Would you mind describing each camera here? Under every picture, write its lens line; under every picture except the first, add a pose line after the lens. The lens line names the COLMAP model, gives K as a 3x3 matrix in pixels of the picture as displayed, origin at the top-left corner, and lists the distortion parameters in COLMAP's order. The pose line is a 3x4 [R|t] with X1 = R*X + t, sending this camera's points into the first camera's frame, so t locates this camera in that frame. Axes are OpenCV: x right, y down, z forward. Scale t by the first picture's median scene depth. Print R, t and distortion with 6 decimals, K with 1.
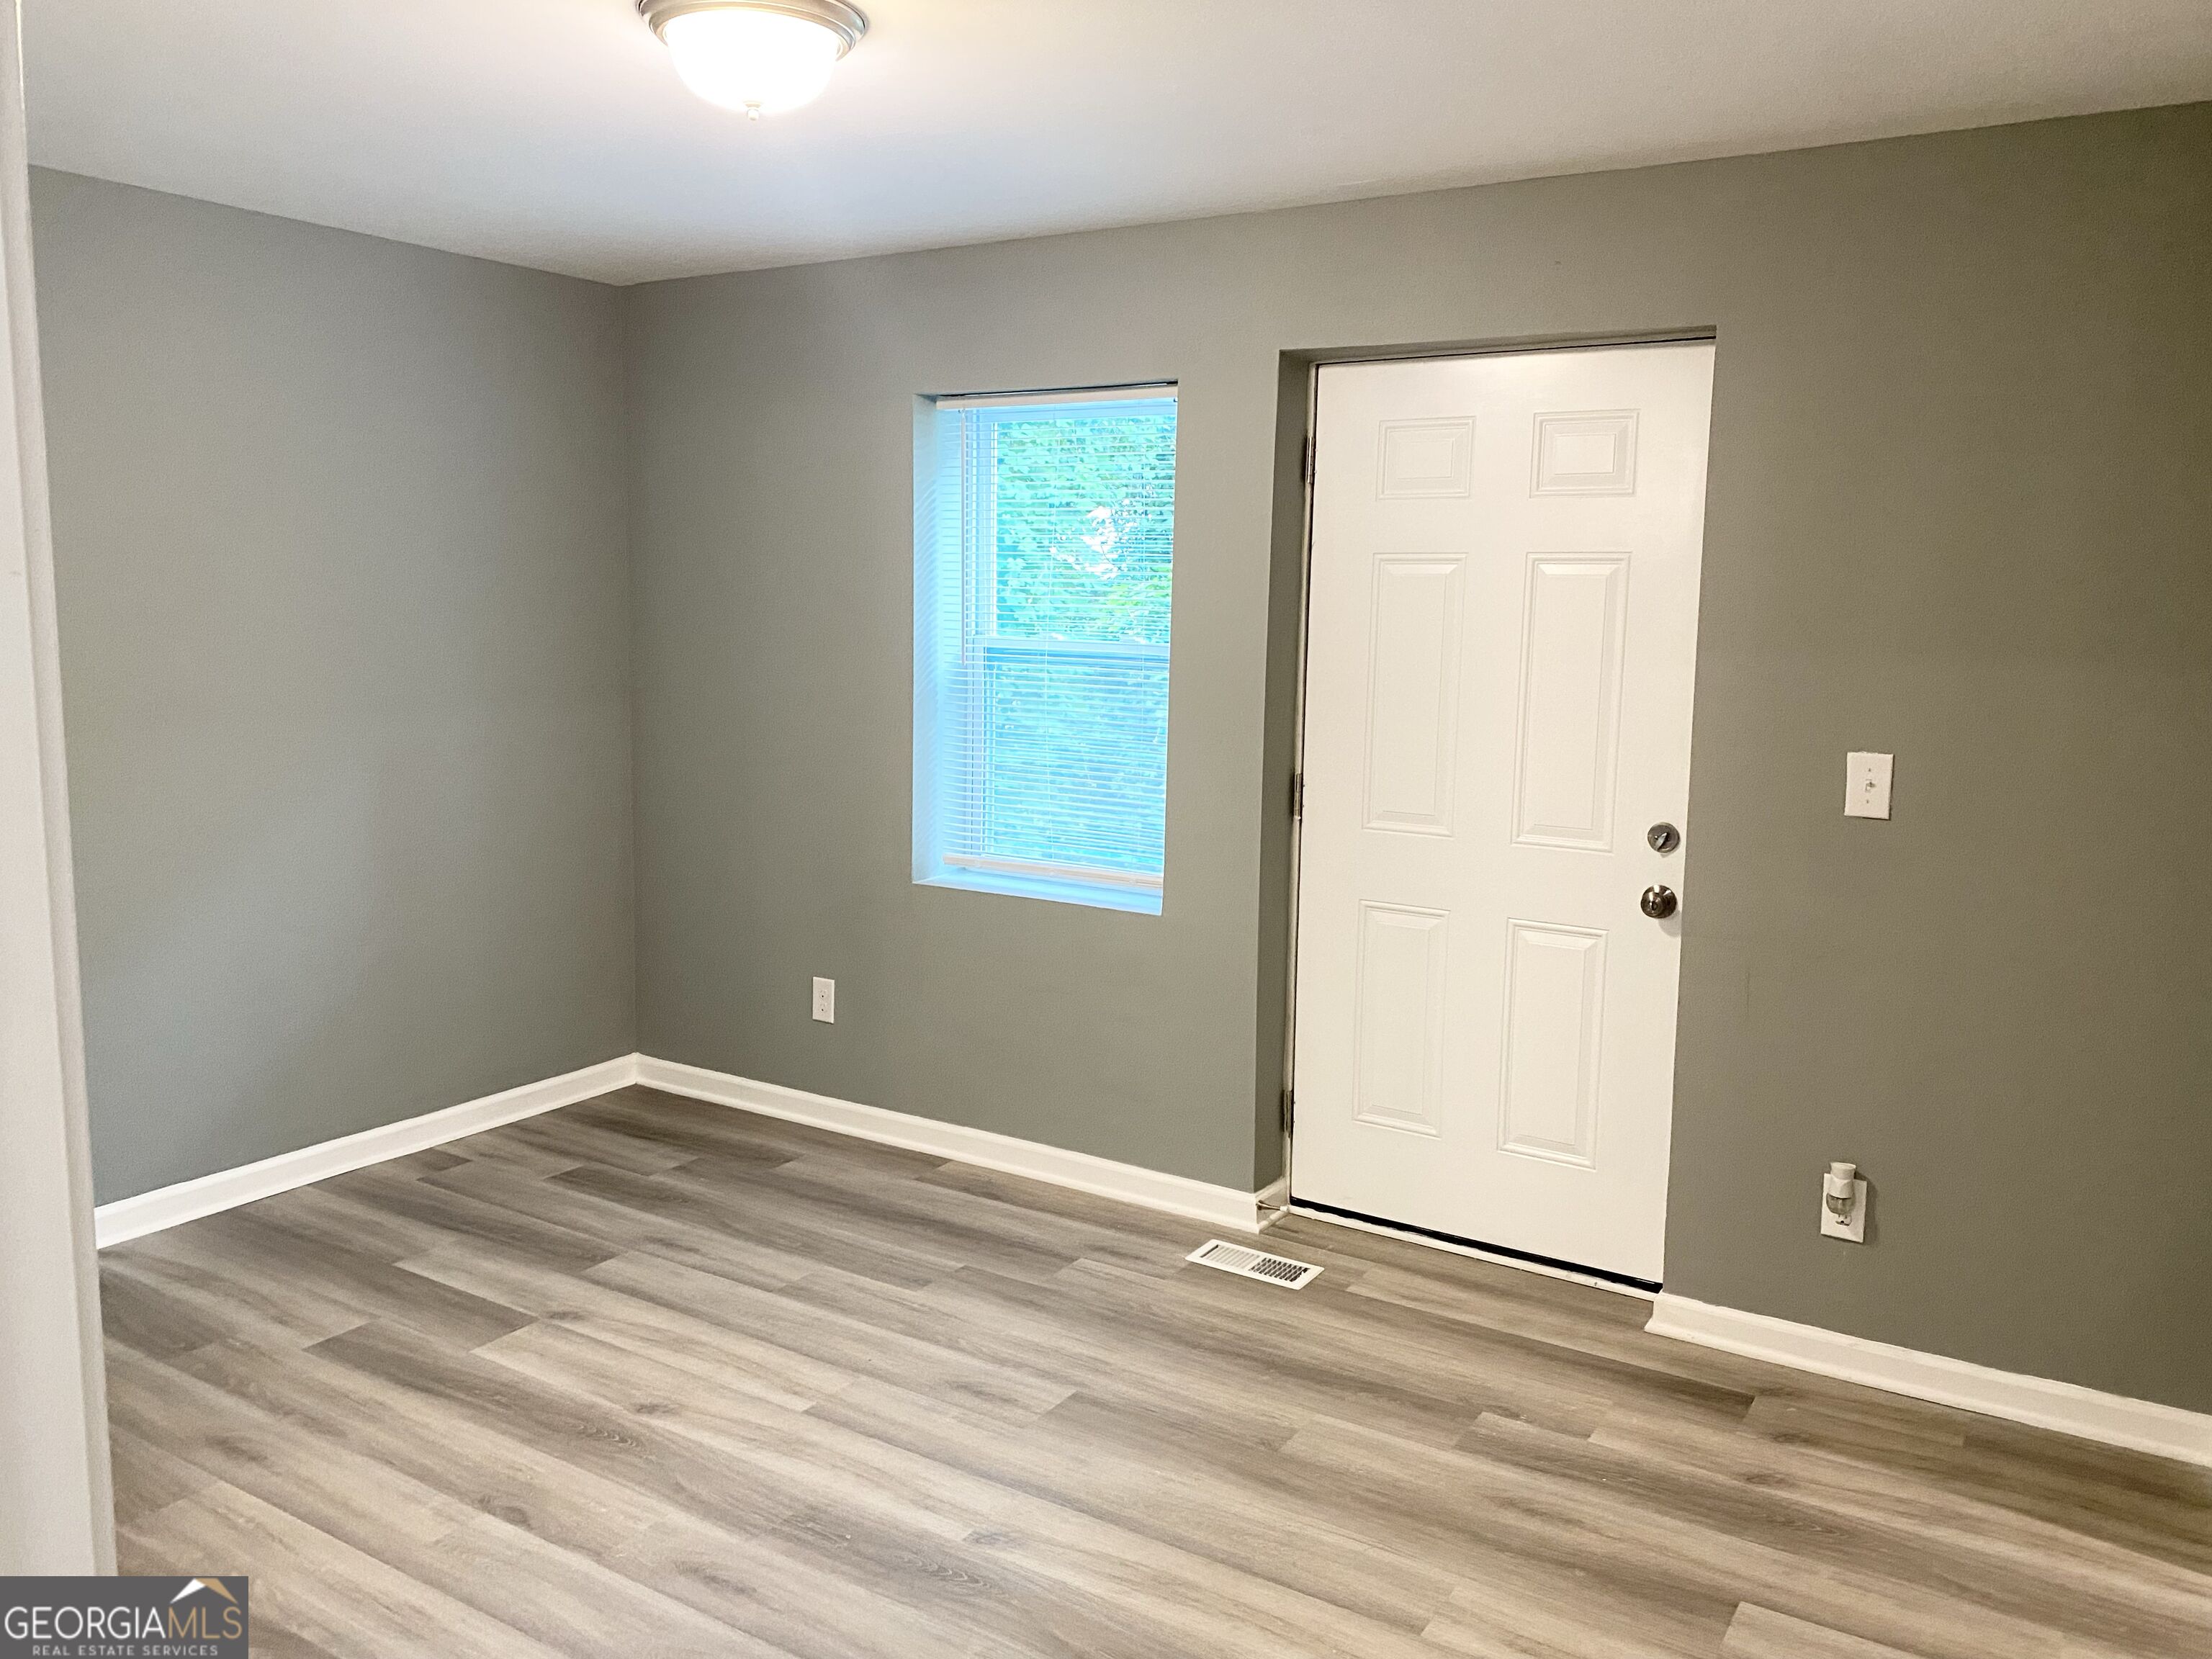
lens RADIAL K [[1699.8, 0, 1083.7], [0, 1699.8, 844.6], [0, 0, 1]] dist [-0.001043, -0.002999]
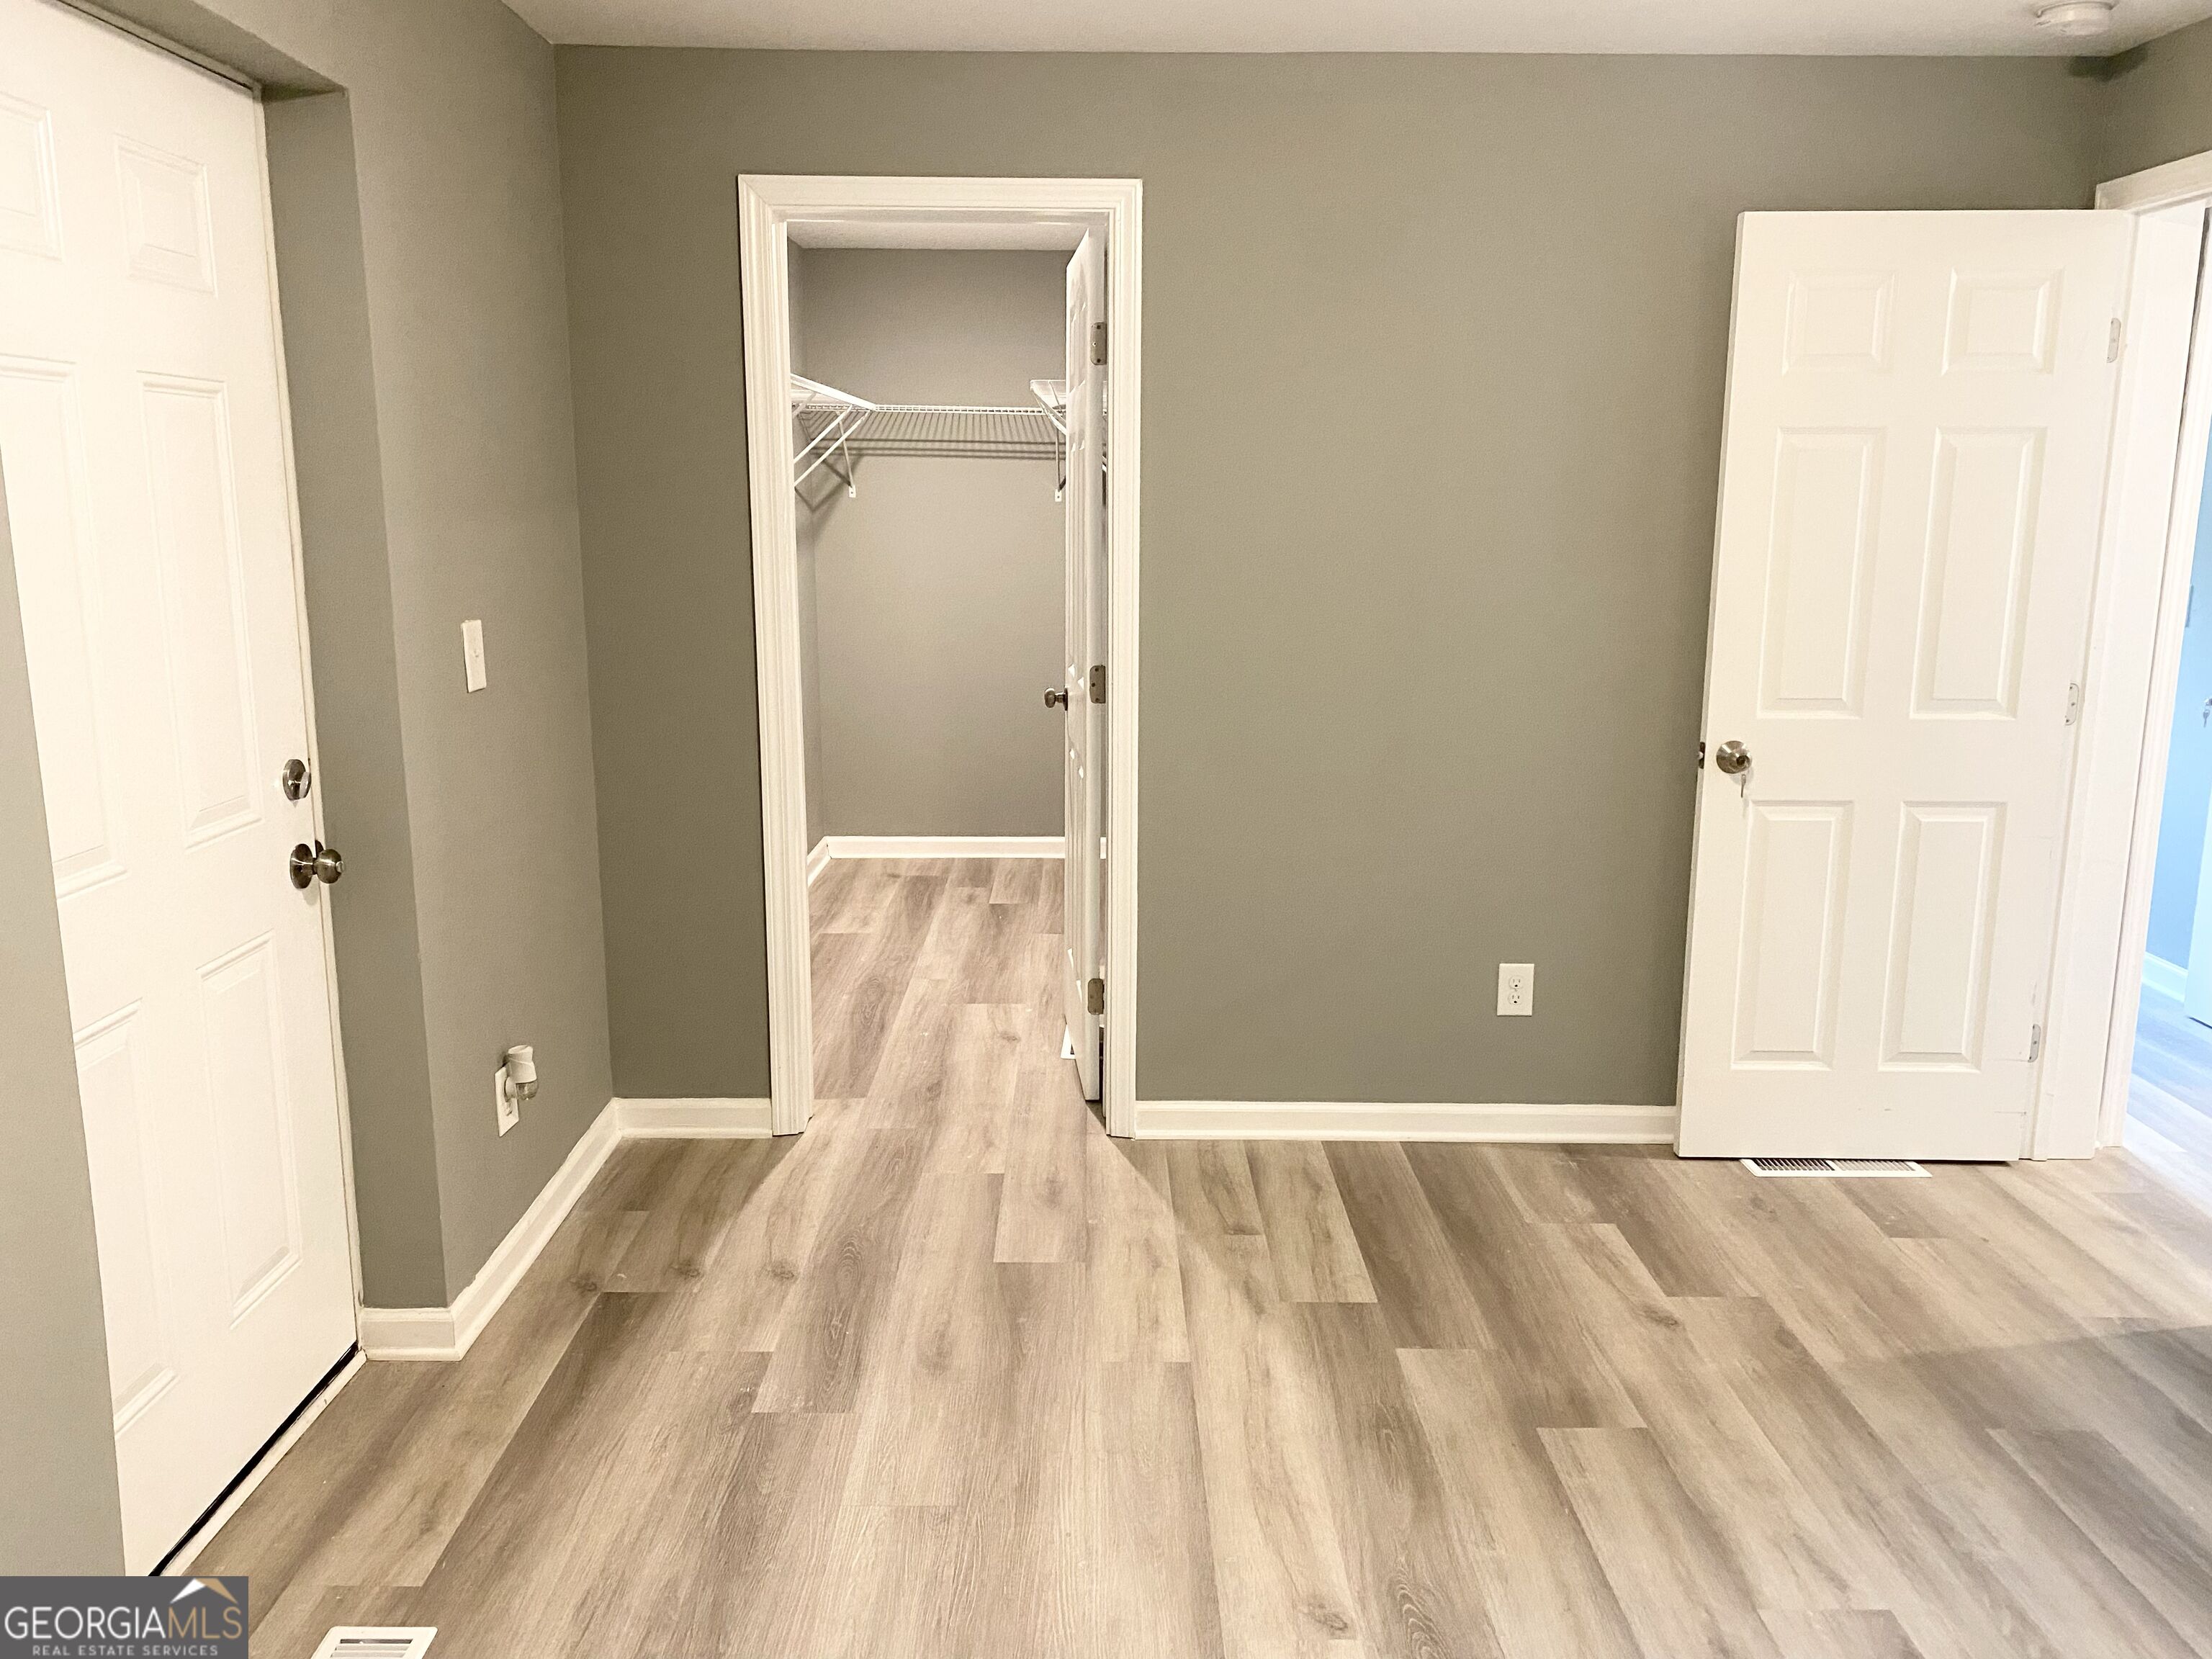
lens RADIAL K [[1699.8, 0, 1105.7], [0, 1699.8, 822.7], [0, 0, 1]] dist [-0.001043, -0.002999]
pose [[-0.552508, -0.180571, 0.813713, -0.466180], [0.108370, 0.952403, 0.284930, -0.161894], [-0.826433, 0.245608, -0.506642, 1.105544]]
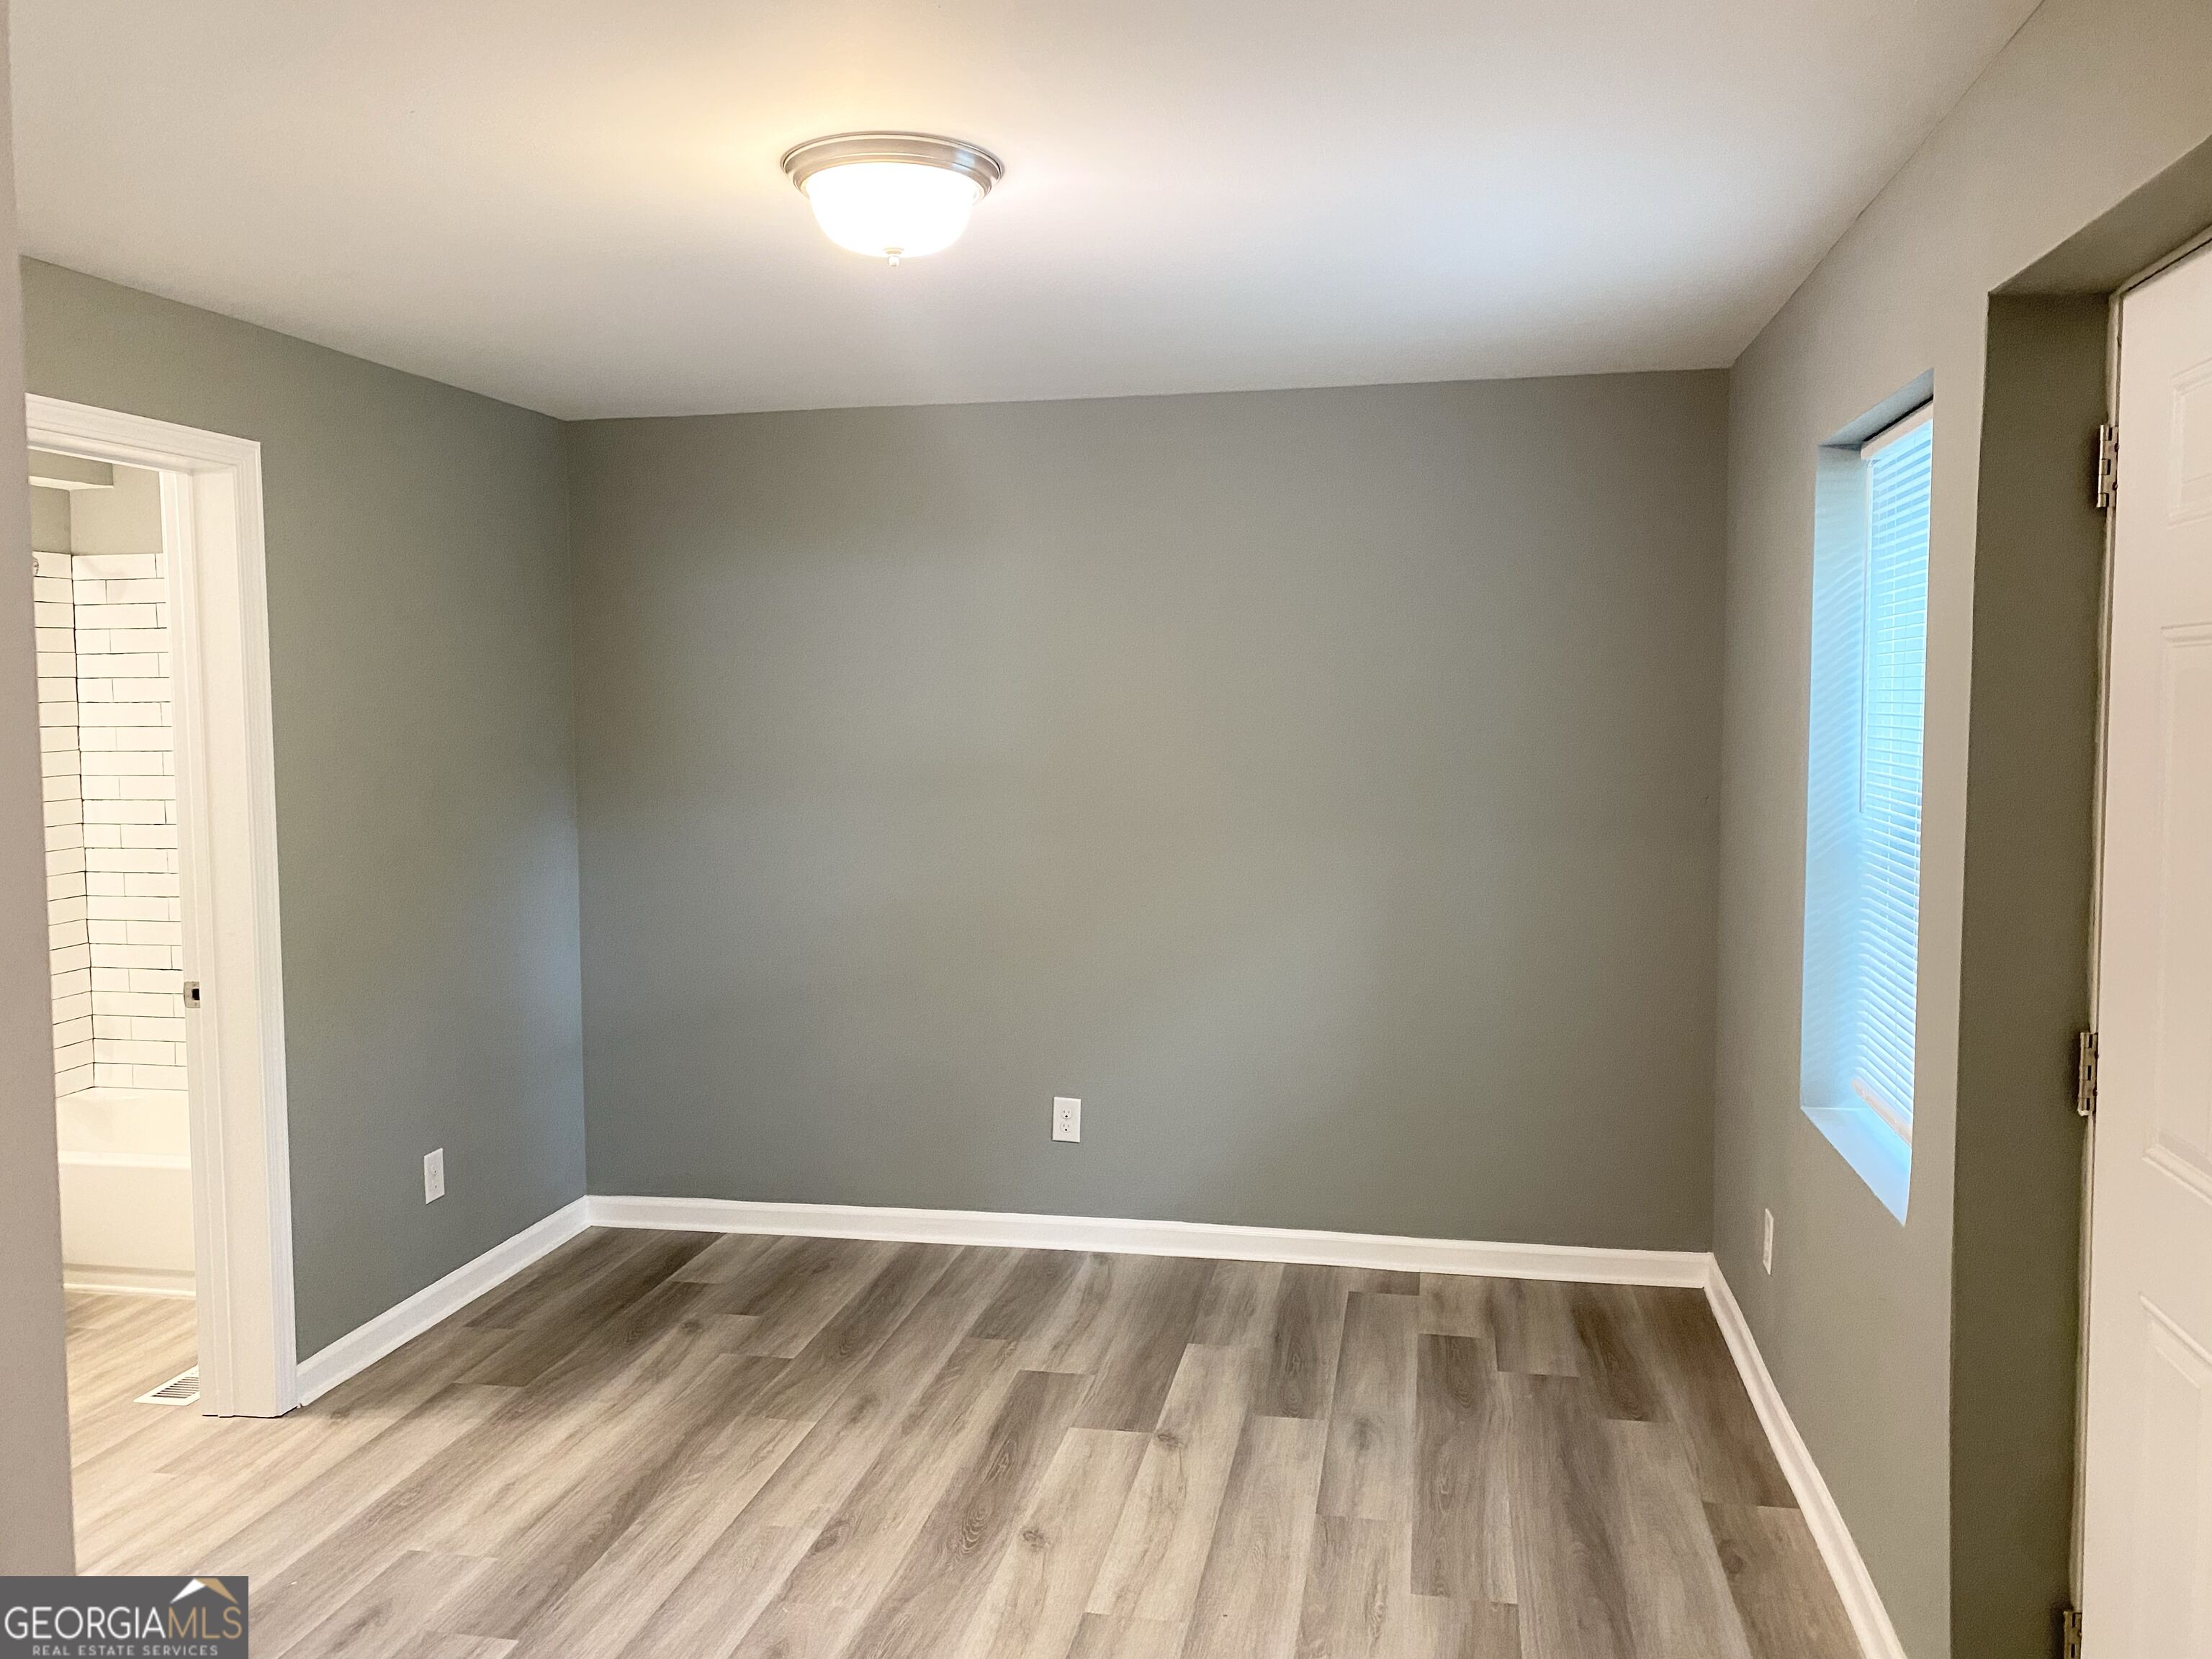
lens RADIAL K [[1699.8, 0, 1107.2], [0, 1699.8, 828.5], [0, 0, 1]] dist [-0.001043, -0.002999]
pose [[0.370819, 0.057136, -0.926946, 0.588279], [-0.129728, 0.991507, 0.009218, -0.084091], [0.919600, 0.116833, 0.375082, 0.549540]]
